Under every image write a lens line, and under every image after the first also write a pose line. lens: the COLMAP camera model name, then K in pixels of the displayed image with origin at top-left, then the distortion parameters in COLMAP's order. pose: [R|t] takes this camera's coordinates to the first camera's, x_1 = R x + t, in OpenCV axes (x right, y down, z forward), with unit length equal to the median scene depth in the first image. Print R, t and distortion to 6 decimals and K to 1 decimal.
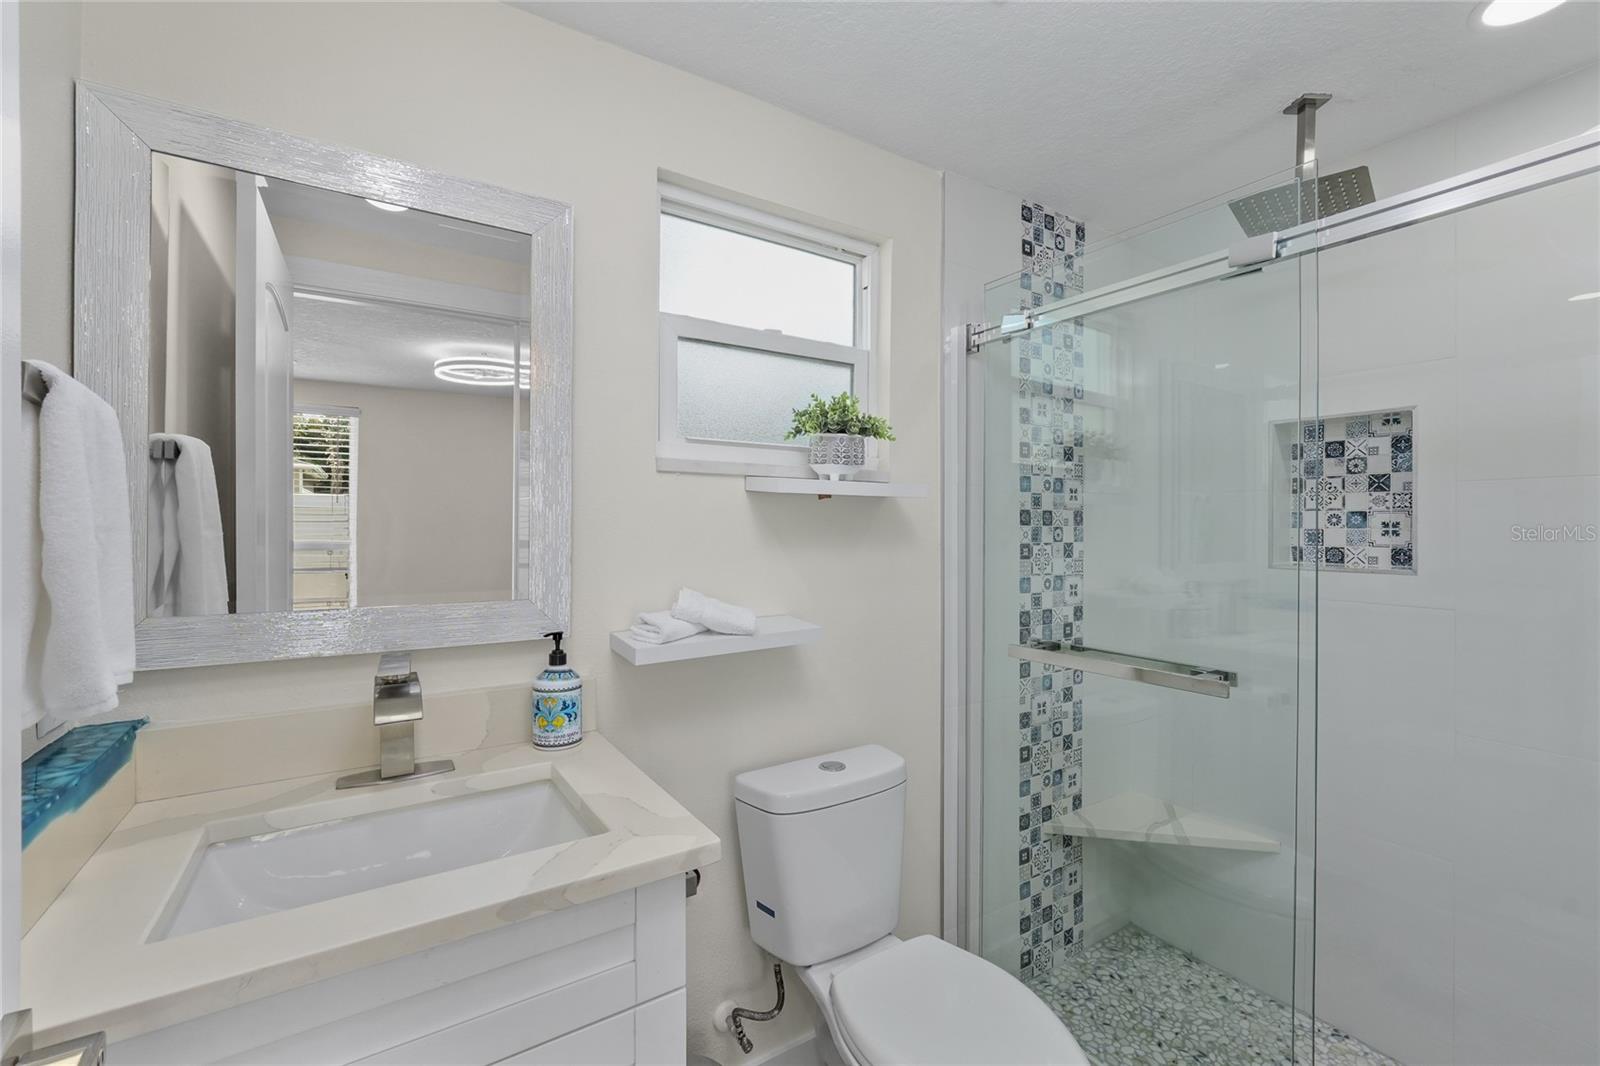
lens RADIAL K [[679.7, 0, 797.2], [0, 679.7, 521.5], [0, 0, 1]] dist [-0.012442, 0.001795]
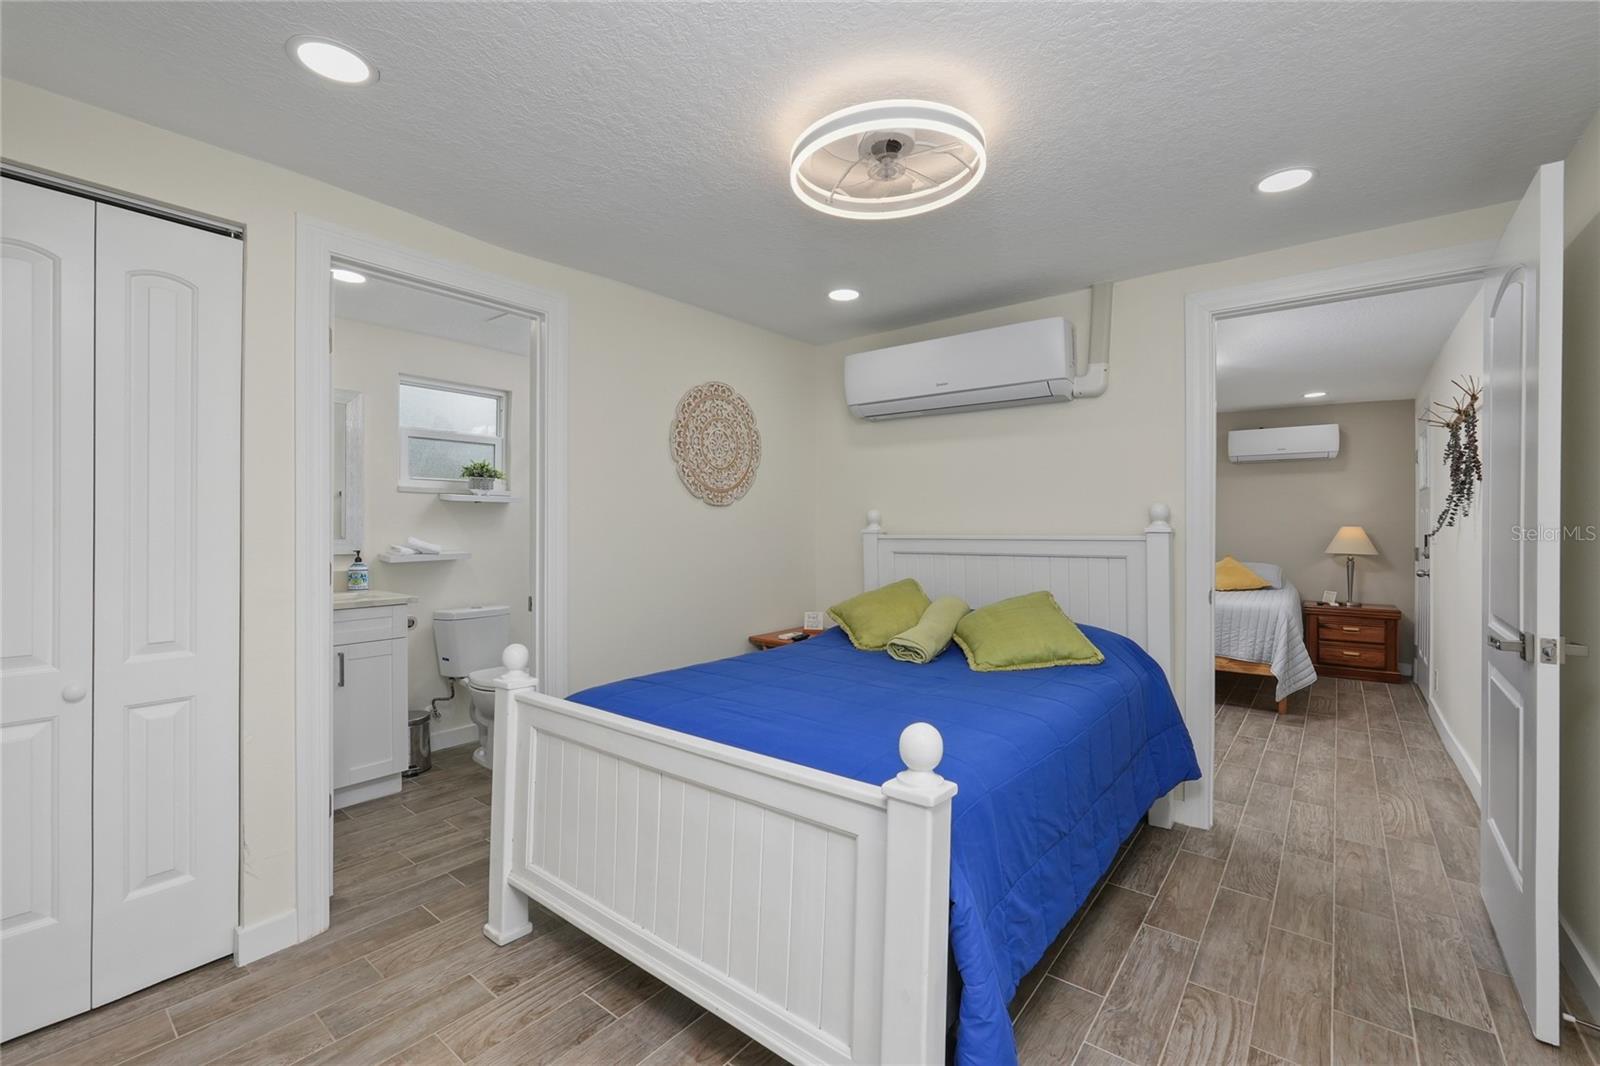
lens RADIAL K [[679.7, 0, 788.5], [0, 679.7, 531.9], [0, 0, 1]] dist [-0.012442, 0.001795]
pose [[0.948714, -0.006824, 0.316060, 0.362015], [0.005156, 0.999968, 0.006115, 0.064938], [-0.316092, -0.004171, 0.948719, -1.783869]]
